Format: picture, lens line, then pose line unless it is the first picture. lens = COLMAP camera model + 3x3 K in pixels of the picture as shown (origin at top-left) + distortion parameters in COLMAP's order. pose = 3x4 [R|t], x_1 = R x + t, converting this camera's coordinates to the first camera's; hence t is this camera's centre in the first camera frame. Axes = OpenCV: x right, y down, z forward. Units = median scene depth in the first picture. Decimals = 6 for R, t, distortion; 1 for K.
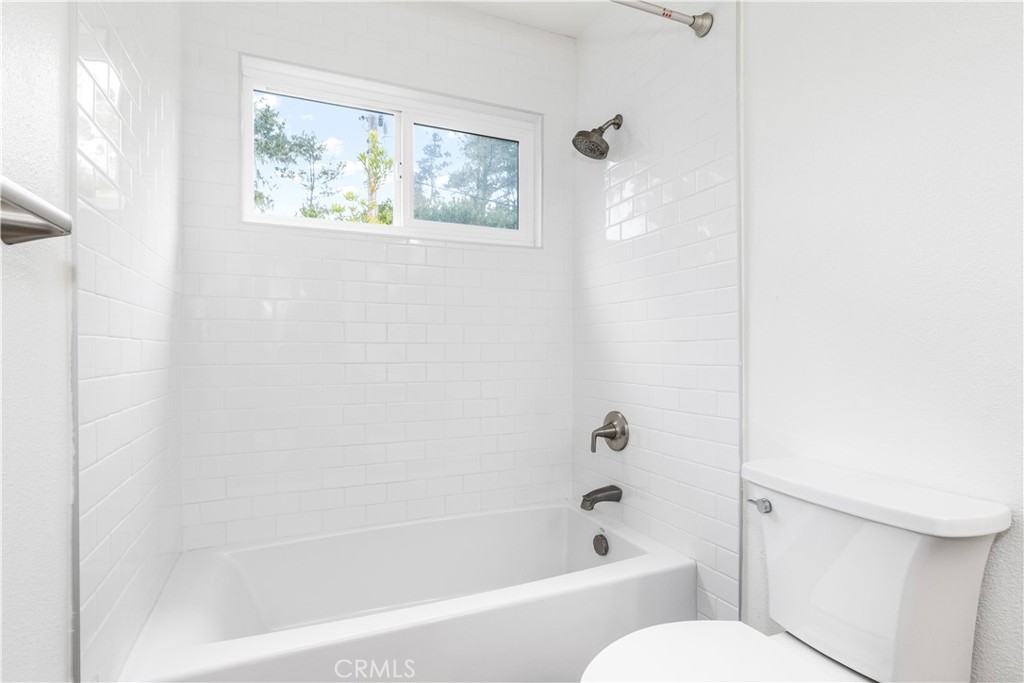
lens RADIAL K [[512.4, 0, 512.0], [0, 512.4, 341.5], [0, 0, 1]] dist [-0.000003, -0.000201]
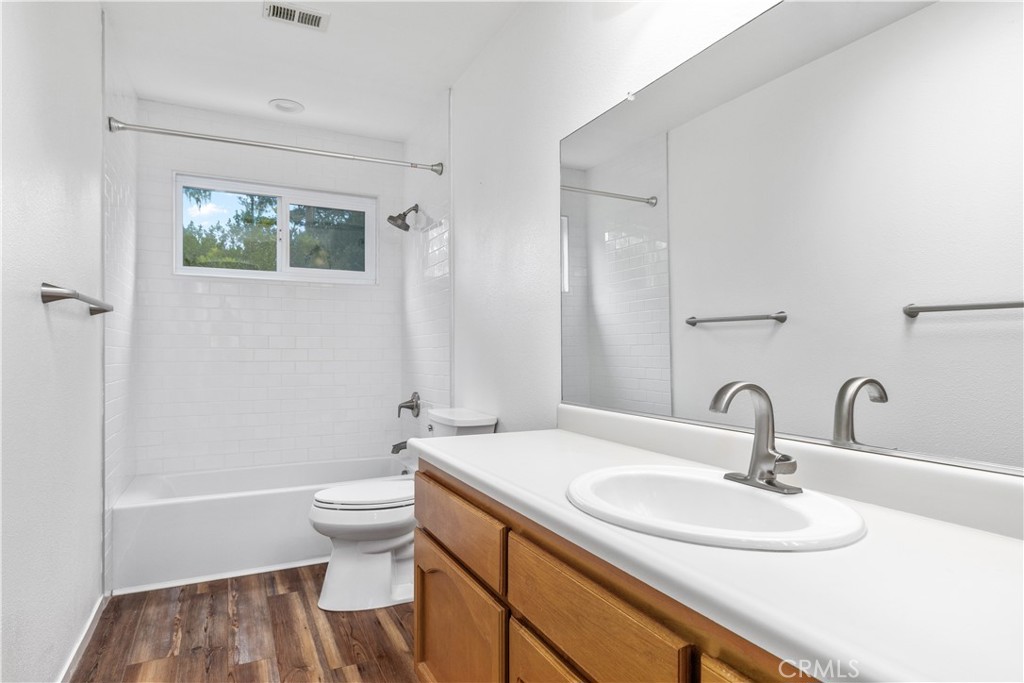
lens RADIAL K [[594.7, 0, 512.0], [0, 594.7, 341.5], [0, 0, 1]] dist [-0.002500, -0.000317]
pose [[0.999544, -0.000802, 0.030178, 0.452857], [0.001017, 0.999974, -0.007118, -0.006060], [-0.030171, 0.007146, 0.999519, -0.850100]]
